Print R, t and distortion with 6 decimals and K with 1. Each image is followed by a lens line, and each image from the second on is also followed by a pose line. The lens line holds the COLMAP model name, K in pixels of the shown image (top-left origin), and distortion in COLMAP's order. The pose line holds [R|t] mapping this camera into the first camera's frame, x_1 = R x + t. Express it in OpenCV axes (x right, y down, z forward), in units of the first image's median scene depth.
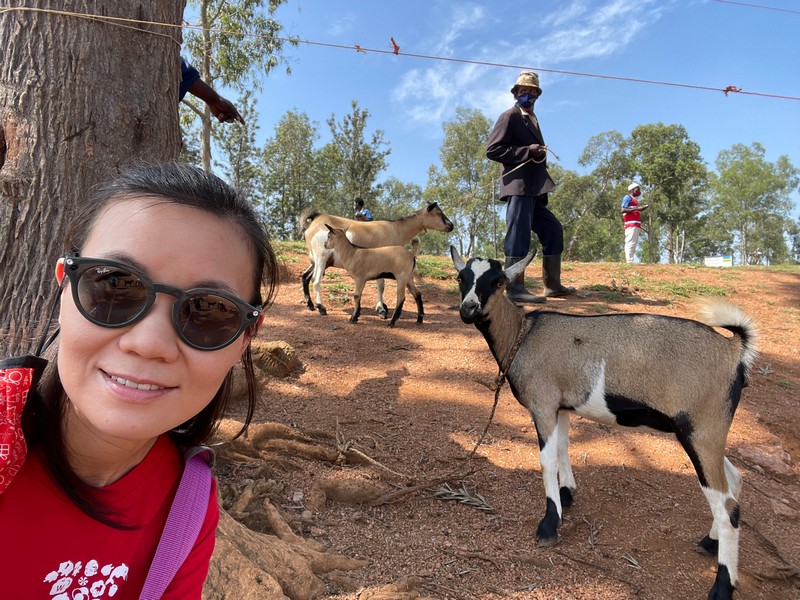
lens RADIAL K [[526.4, 0, 395.6], [0, 526.4, 299.6], [0, 0, 1]] dist [0.003588, -0.022613]
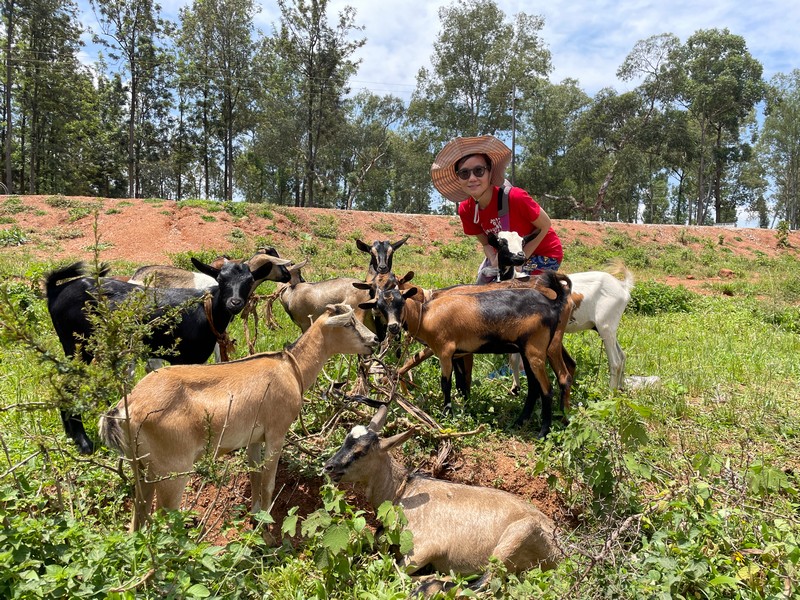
lens RADIAL K [[601.3, 0, 404.2], [0, 601.3, 298.5], [0, 0, 1]] dist [0.015385, -0.005986]
pose [[0.997125, 0.031660, 0.068841, -0.001997], [-0.038112, 0.994792, 0.094531, -0.017528], [-0.065490, -0.096883, 0.993139, 0.149364]]
